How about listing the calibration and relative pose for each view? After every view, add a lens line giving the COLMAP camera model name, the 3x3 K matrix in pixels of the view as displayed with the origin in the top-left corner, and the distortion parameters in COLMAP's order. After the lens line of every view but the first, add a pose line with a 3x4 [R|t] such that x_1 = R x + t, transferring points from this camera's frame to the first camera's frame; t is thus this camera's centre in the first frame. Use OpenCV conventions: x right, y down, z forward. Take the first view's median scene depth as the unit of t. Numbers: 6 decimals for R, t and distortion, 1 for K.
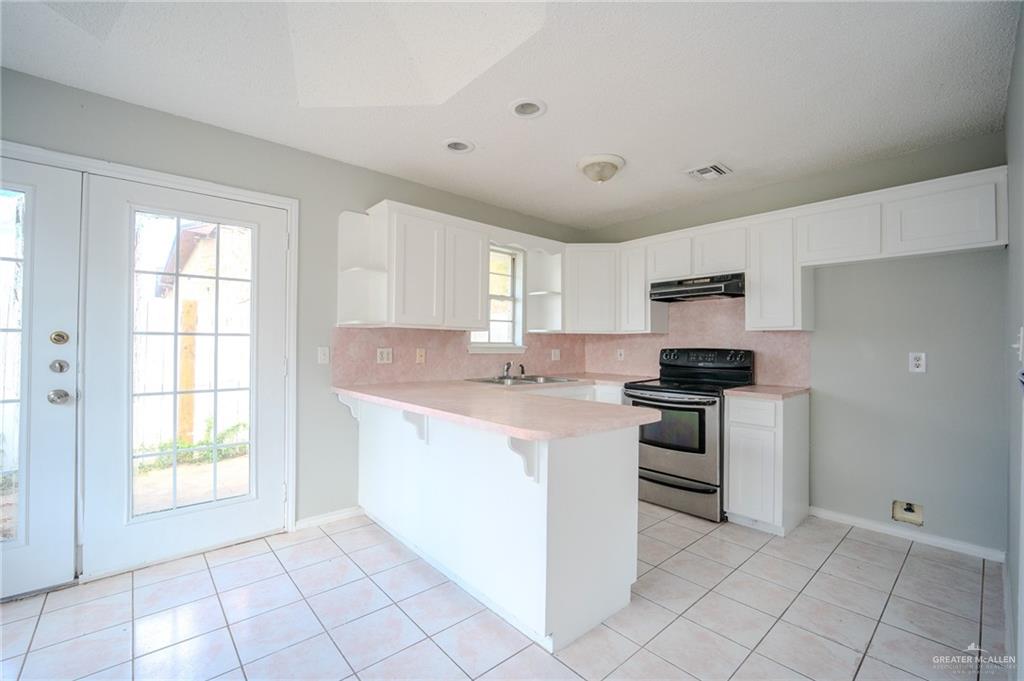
lens RADIAL K [[427.7, 0, 539.5], [0, 427.7, 344.3], [0, 0, 1]] dist [-0.003370, -0.000516]
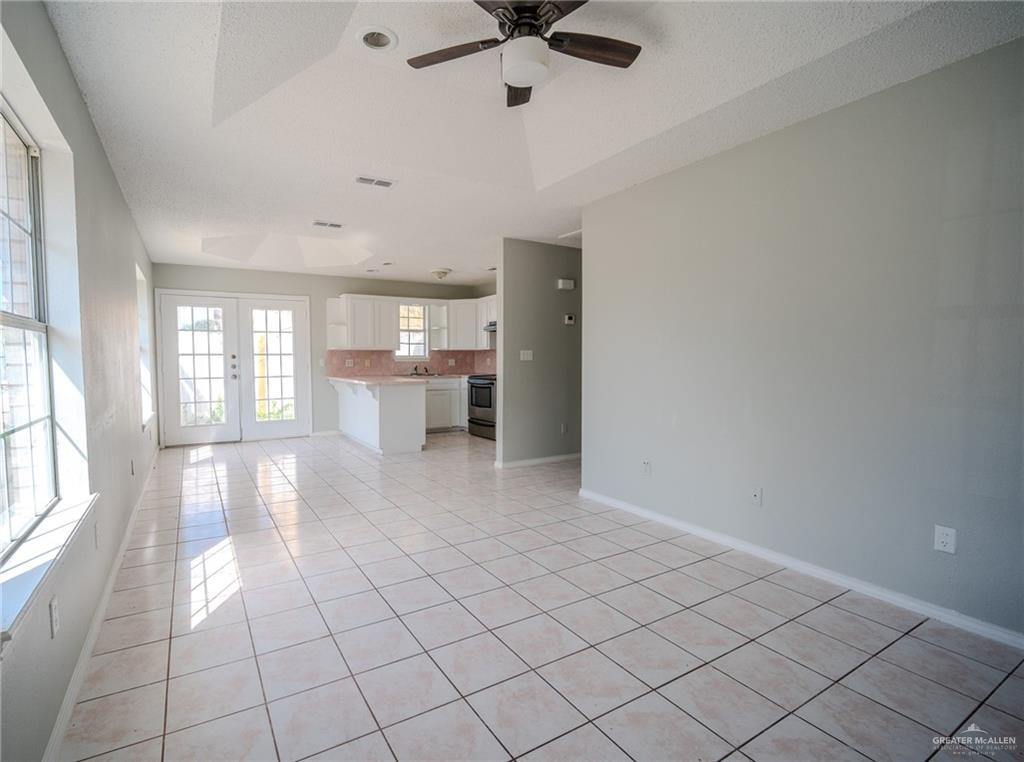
lens RADIAL K [[510.9, 0, 510.6], [0, 510.9, 383.2], [0, 0, 1]] dist [0.001088, 0.000114]
pose [[0.981710, -0.001138, -0.190381, 0.897653], [0.011797, 0.998424, 0.054863, -0.001264], [0.190019, -0.056106, 0.980176, -1.335611]]
